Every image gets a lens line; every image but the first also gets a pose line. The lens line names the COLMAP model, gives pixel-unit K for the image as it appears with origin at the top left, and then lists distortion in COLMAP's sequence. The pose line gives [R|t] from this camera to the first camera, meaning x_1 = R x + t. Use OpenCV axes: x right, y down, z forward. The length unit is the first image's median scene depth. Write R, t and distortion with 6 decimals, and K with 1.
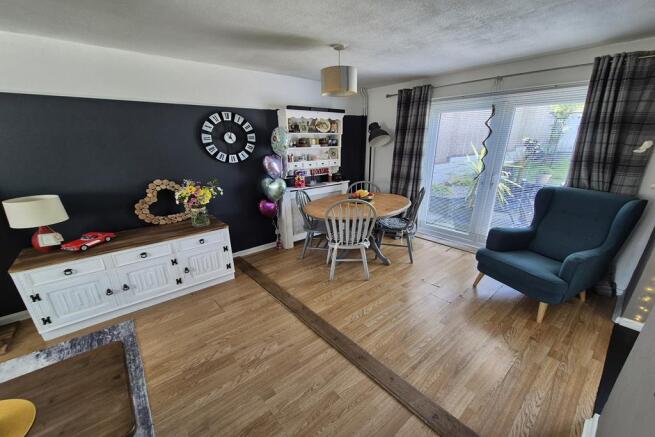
lens RADIAL K [[260.6, 0, 326.0], [0, 260.6, 232.9], [0, 0, 1]] dist [-0.001239, -0.000081]
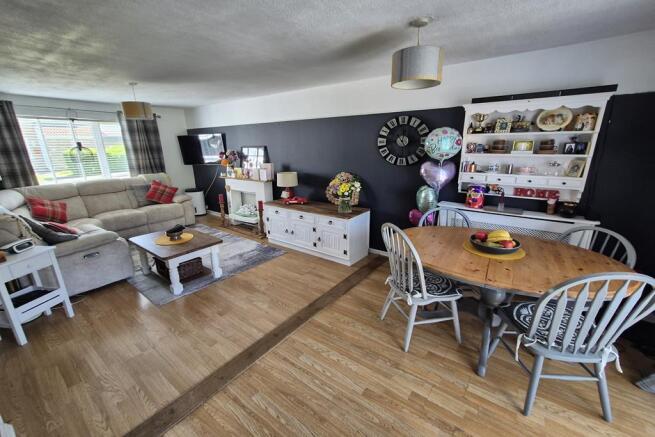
lens RADIAL K [[276.7, 0, 329.8], [0, 276.7, 225.2], [0, 0, 1]] dist [-0.000078, 0.000066]
pose [[0.234321, 0.284296, -0.929661, 0.663511], [-0.318608, 0.925927, 0.202850, -0.195596], [0.918468, 0.248666, 0.307543, 0.505551]]
